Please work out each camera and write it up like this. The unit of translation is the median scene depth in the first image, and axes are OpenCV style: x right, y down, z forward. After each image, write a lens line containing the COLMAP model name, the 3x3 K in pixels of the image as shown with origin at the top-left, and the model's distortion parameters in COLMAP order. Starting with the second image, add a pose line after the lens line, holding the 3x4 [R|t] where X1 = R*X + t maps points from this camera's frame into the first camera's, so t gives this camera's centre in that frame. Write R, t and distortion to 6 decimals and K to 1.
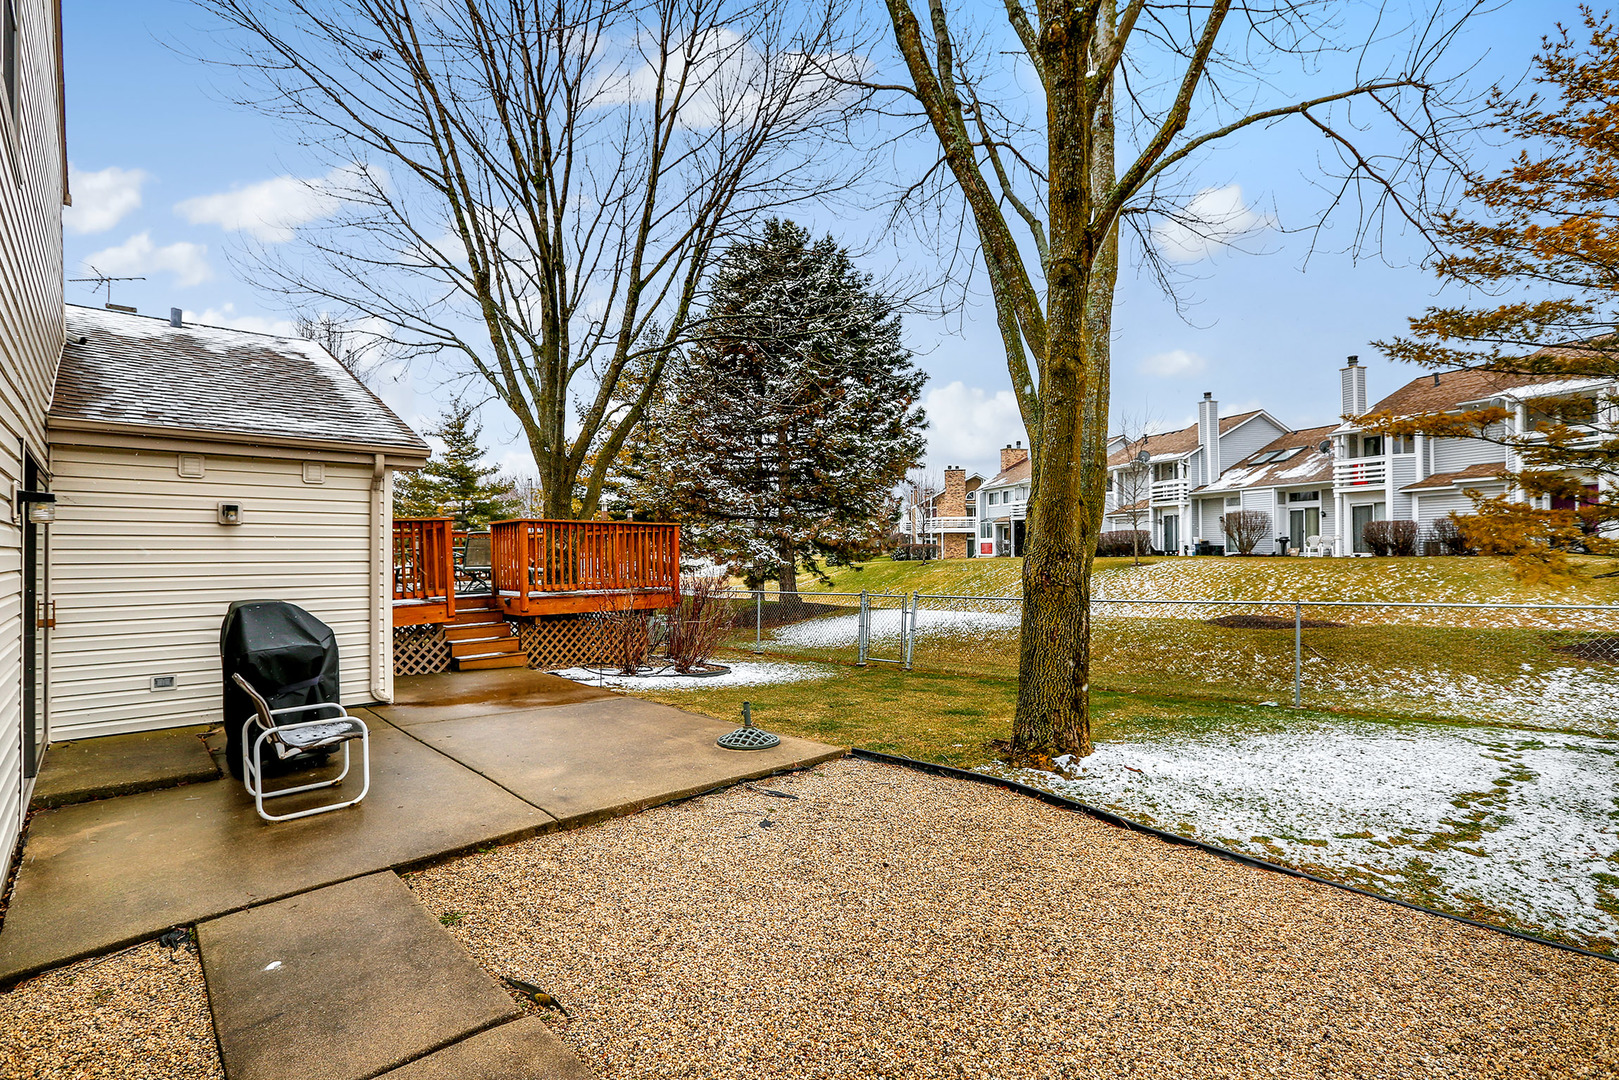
lens RADIAL K [[753.0, 0, 796.3], [0, 753.0, 538.0], [0, 0, 1]] dist [-0.020148, 0.000888]
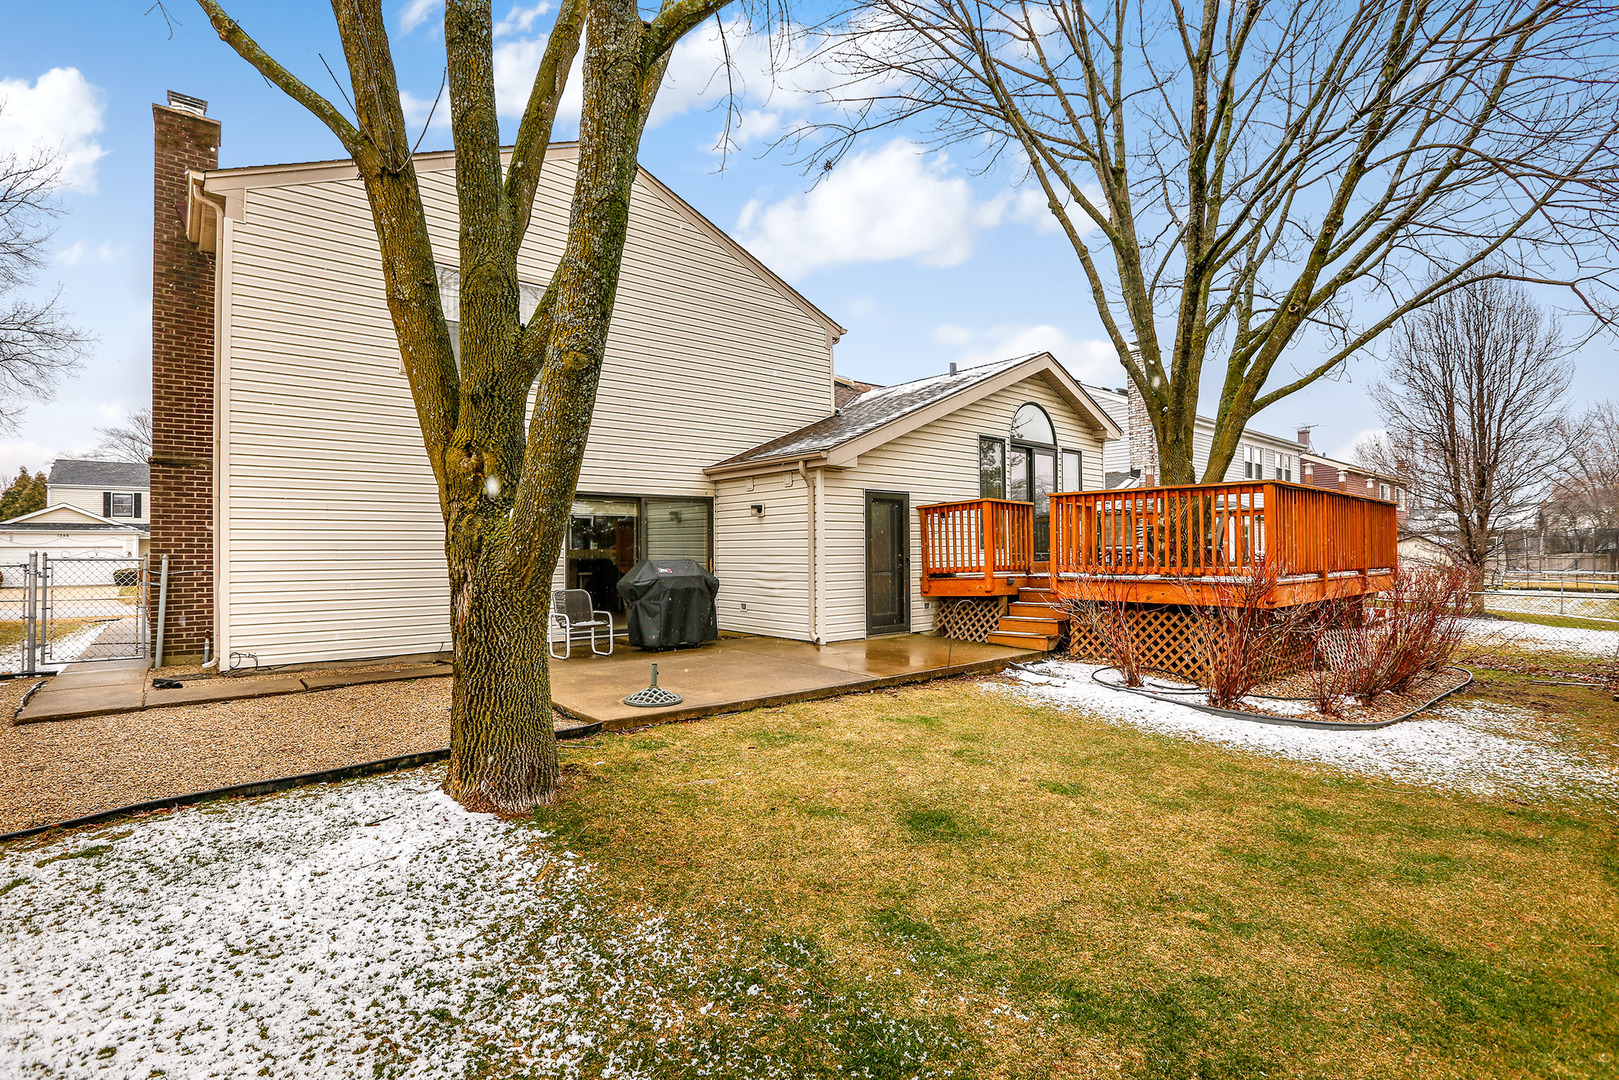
lens RADIAL K [[753.0, 0, 799.7], [0, 753.0, 553.7], [0, 0, 1]] dist [-0.020148, 0.000888]
pose [[-0.068510, 0.004309, -0.997641, 1.340163], [0.024745, 0.999690, 0.002619, 0.090522], [0.997343, -0.024507, -0.068596, 1.743151]]
